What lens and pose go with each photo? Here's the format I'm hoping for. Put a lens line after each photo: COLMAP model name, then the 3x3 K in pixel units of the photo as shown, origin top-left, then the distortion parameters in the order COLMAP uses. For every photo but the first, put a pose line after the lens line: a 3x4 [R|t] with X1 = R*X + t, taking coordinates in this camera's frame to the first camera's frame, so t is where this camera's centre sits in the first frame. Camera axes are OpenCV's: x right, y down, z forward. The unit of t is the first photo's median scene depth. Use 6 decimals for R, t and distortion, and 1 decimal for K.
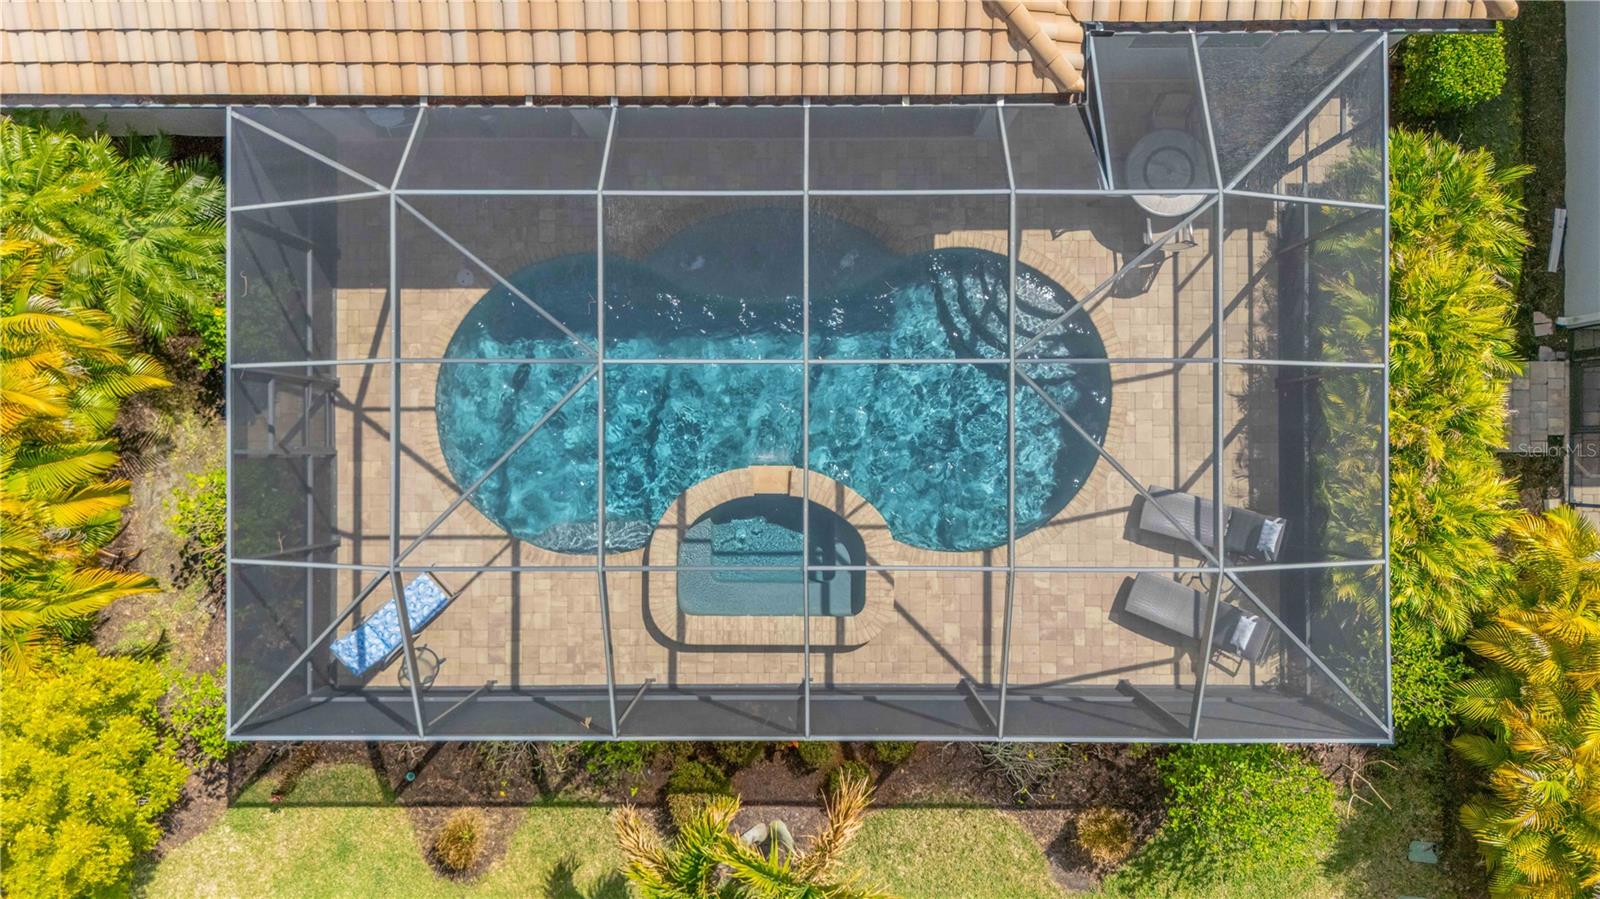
lens RADIAL K [[1210.4, 0, 802.3], [0, 1210.4, 463.1], [0, 0, 1]] dist [0.014113, -0.013083]
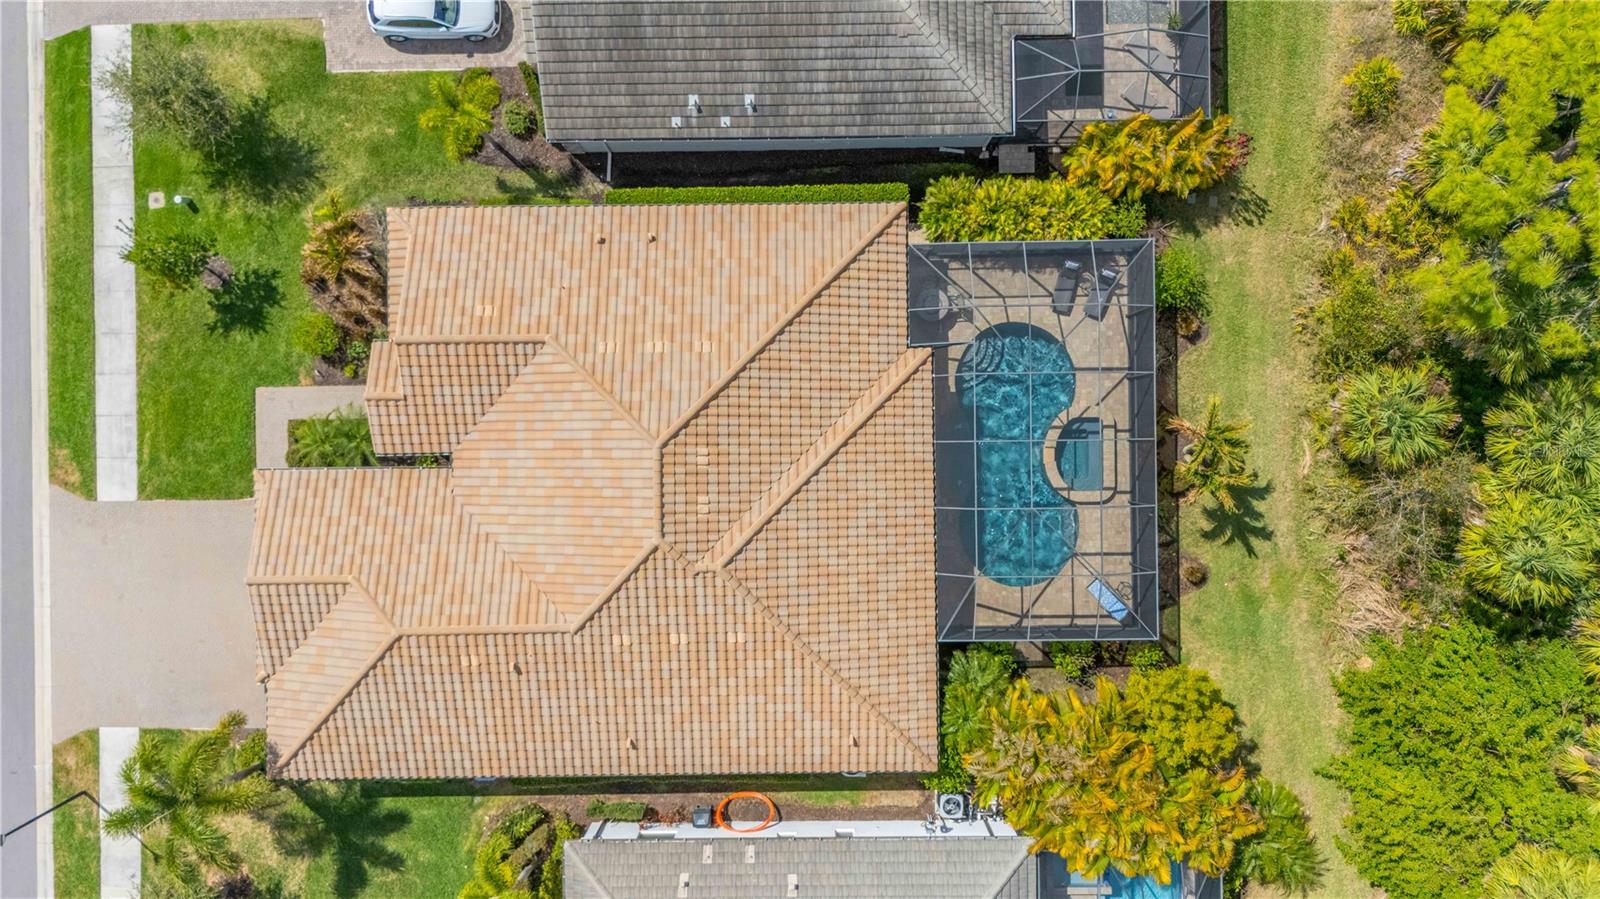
lens RADIAL K [[1210.4, 0, 791.0], [0, 1210.4, 452.0], [0, 0, 1]] dist [0.014113, -0.013083]
pose [[-0.013067, -0.999913, -0.001534, -0.009465], [0.999697, -0.013032, -0.020898, -0.477186], [0.020876, -0.001807, 0.999780, -1.570279]]
